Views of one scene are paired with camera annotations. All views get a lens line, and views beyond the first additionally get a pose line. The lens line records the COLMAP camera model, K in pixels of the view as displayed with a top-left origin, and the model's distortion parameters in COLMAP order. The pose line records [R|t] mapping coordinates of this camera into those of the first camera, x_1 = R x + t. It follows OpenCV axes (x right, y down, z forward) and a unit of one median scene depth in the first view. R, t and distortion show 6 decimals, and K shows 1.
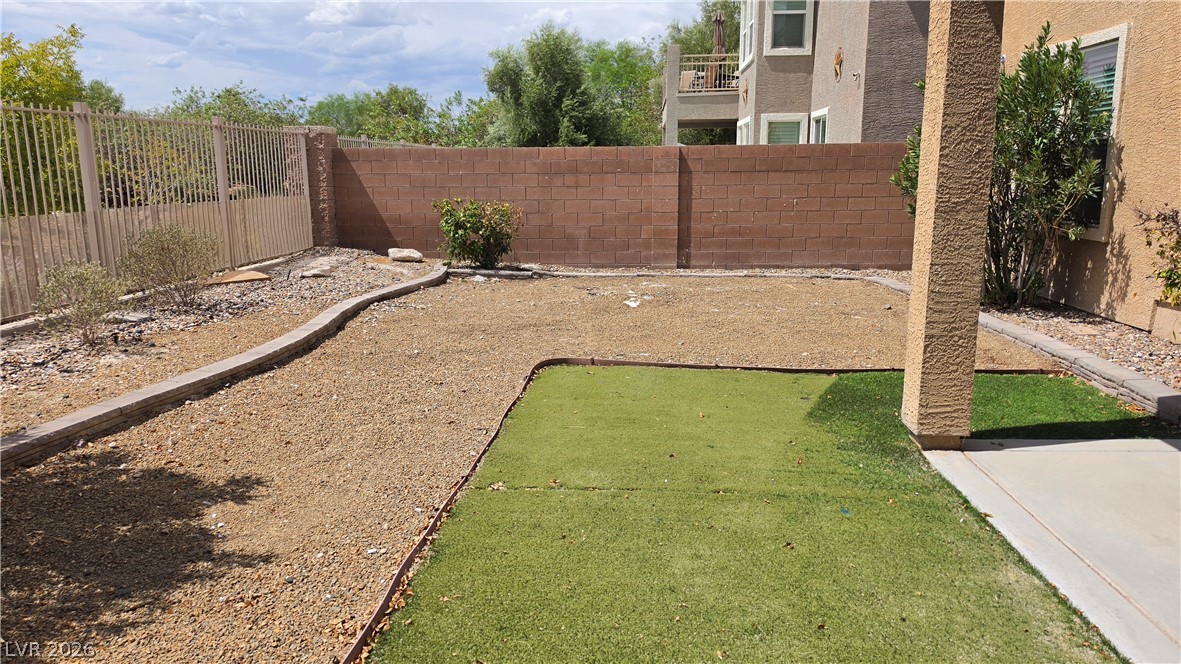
lens RADIAL K [[821.4, 0, 598.4], [0, 821.4, 321.5], [0, 0, 1]] dist [0.060597, -0.075502]
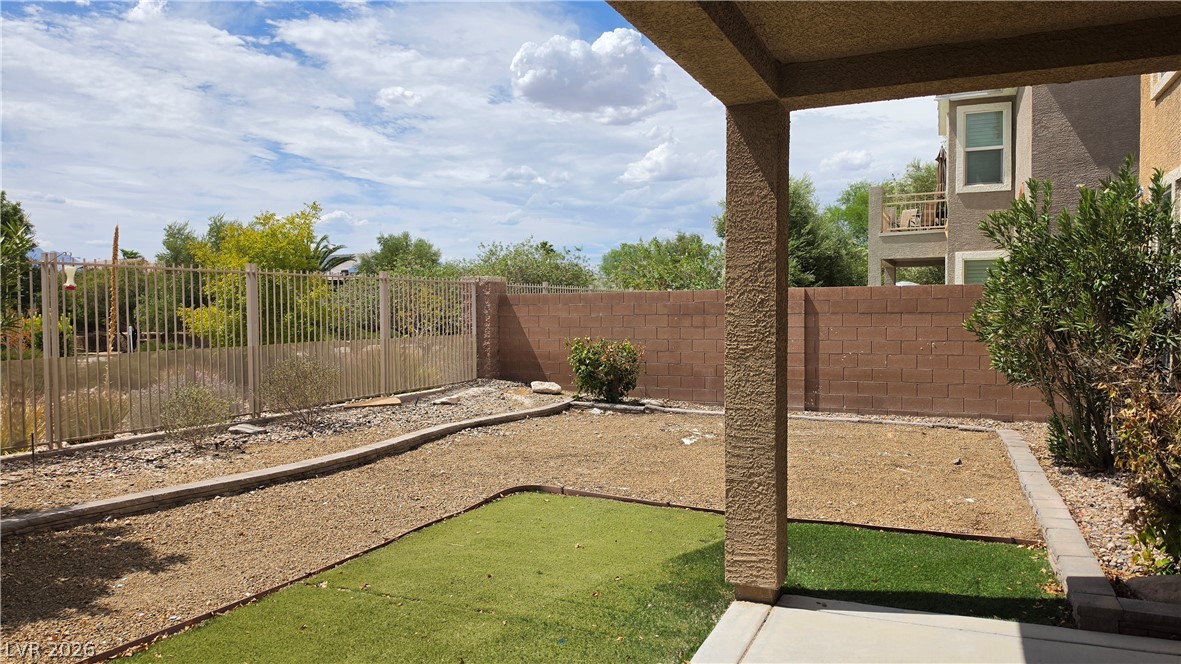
lens RADIAL K [[821.4, 0, 601.0], [0, 821.4, 320.0], [0, 0, 1]] dist [0.060597, -0.075502]
pose [[0.935358, 0.002055, -0.353696, 0.238749], [-0.061172, 0.985854, -0.156043, -0.003456], [0.348372, 0.167592, 0.922253, -0.004370]]
